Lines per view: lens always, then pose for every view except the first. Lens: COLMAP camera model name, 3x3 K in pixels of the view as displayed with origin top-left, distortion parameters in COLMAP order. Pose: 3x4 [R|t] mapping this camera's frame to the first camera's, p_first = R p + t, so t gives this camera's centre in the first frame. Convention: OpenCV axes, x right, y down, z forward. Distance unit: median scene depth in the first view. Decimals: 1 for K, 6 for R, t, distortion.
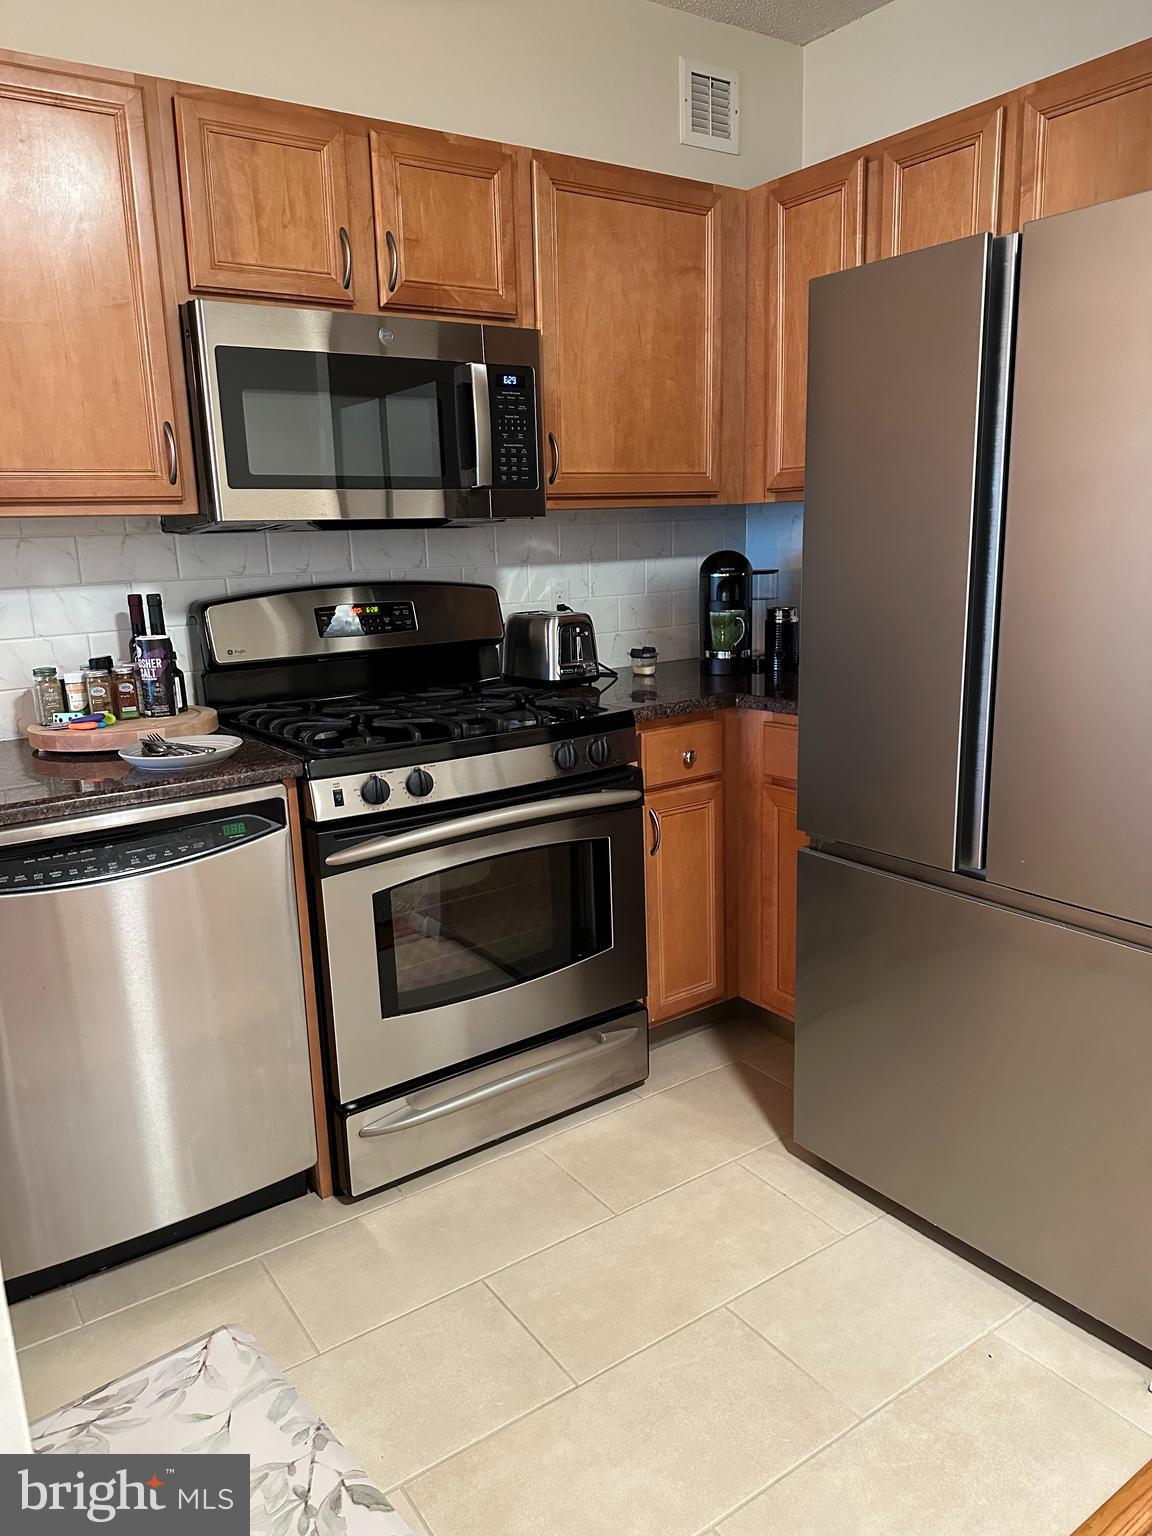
lens RADIAL K [[1105.3, 0, 572.3], [0, 1105.3, 770.6], [0, 0, 1]] dist [0.109398, -0.102747]
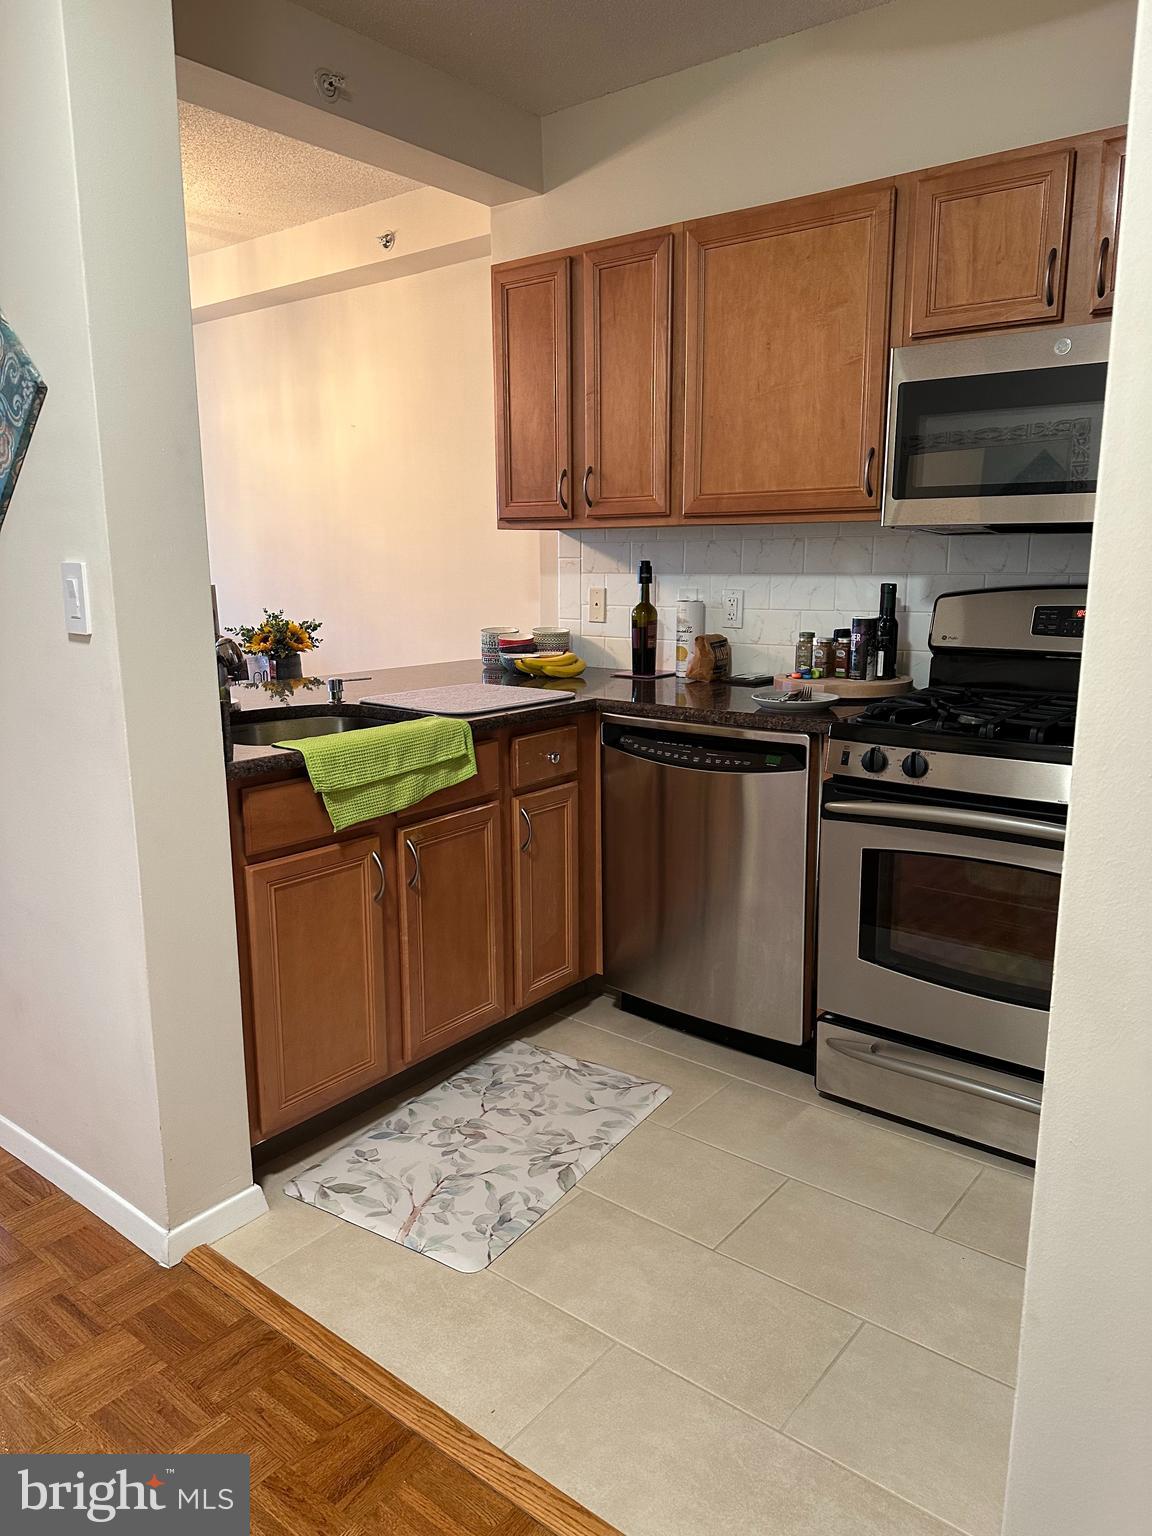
lens RADIAL K [[1105.3, 0, 572.3], [0, 1105.3, 770.6], [0, 0, 1]] dist [0.109398, -0.102747]
pose [[0.284263, 0.222465, -0.932579, 0.802540], [-0.212419, 0.963146, 0.165009, -0.094868], [0.934919, 0.151191, 0.321043, 0.329706]]
